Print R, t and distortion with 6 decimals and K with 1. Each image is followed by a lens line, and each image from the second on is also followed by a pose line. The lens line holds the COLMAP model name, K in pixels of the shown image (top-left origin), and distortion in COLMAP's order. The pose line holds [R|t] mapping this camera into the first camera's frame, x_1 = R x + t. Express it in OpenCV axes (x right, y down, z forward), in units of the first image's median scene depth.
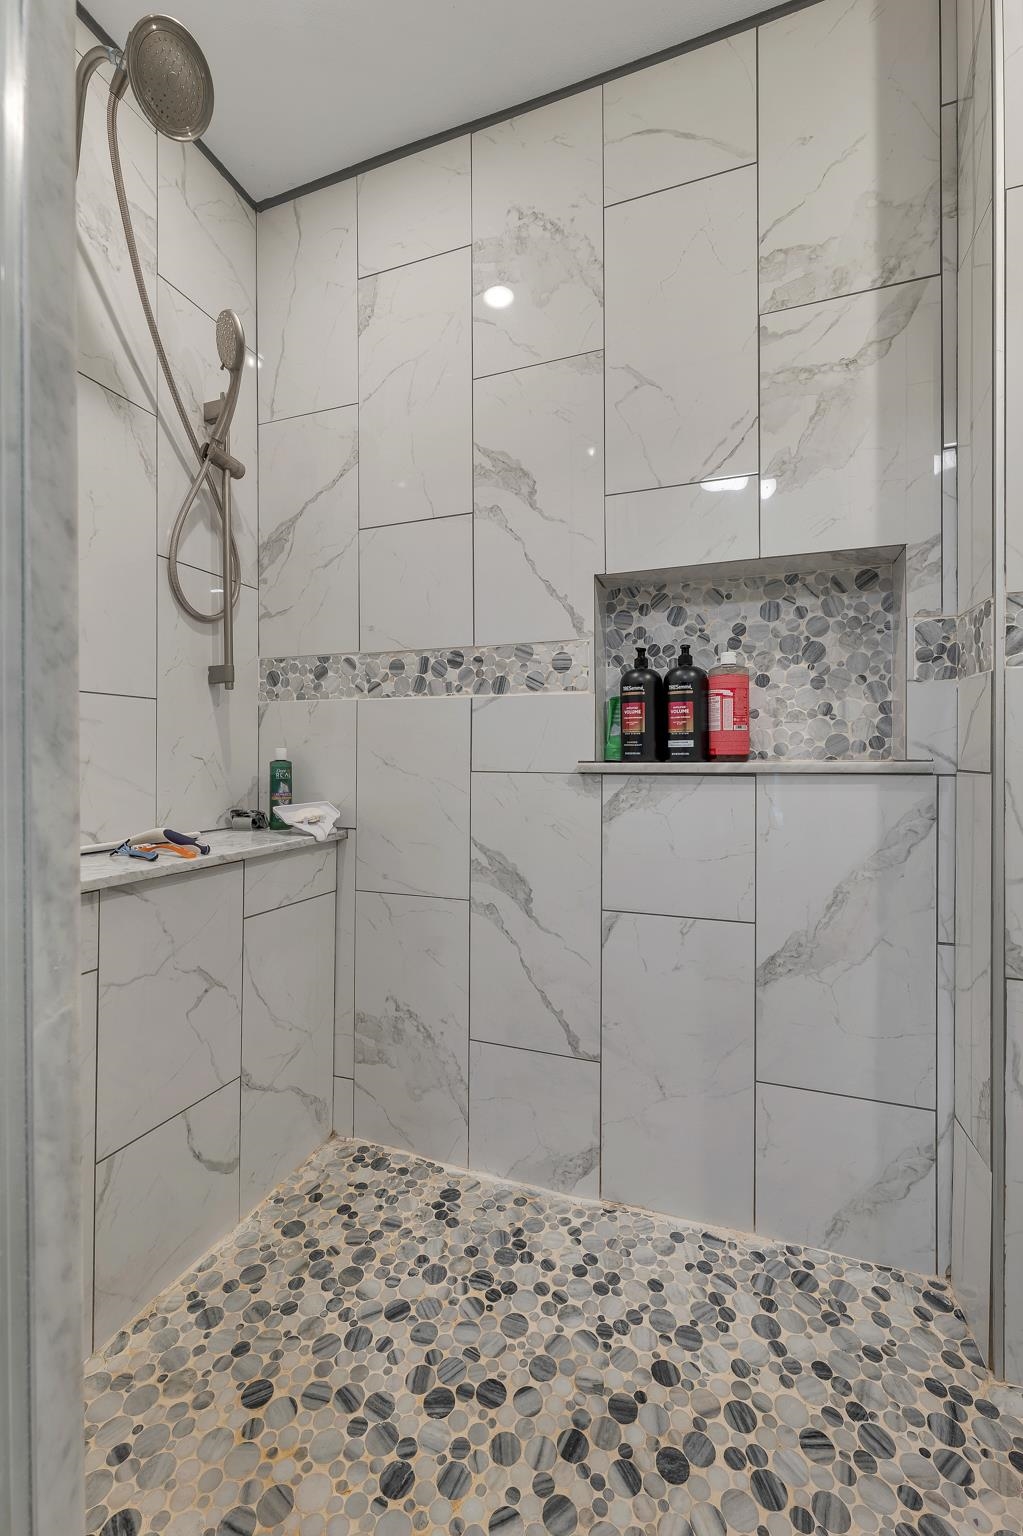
lens RADIAL K [[649.7, 0, 508.6], [0, 649.7, 758.8], [0, 0, 1]] dist [0.002068, -0.000062]
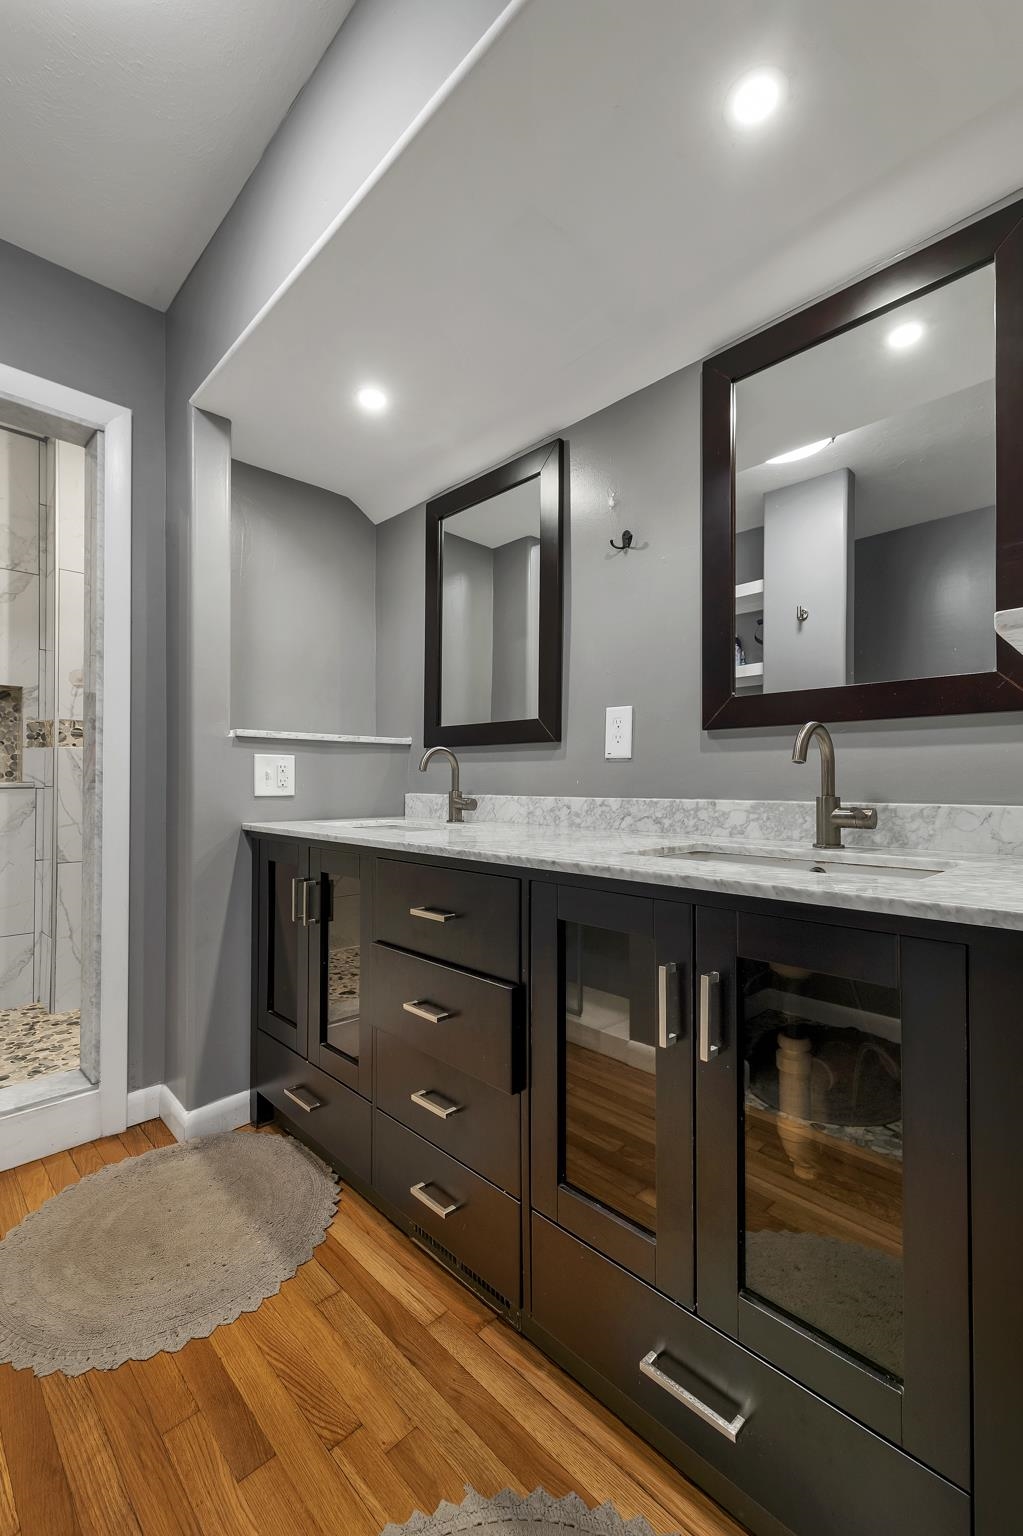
lens RADIAL K [[649.7, 0, 509.3], [0, 649.7, 773.9], [0, 0, 1]] dist [0.002068, -0.000062]
pose [[0.432330, 0.012688, 0.901626, -0.706452], [0.003674, 0.999868, -0.015832, 0.016587], [-0.901708, 0.010157, 0.432227, -1.530586]]
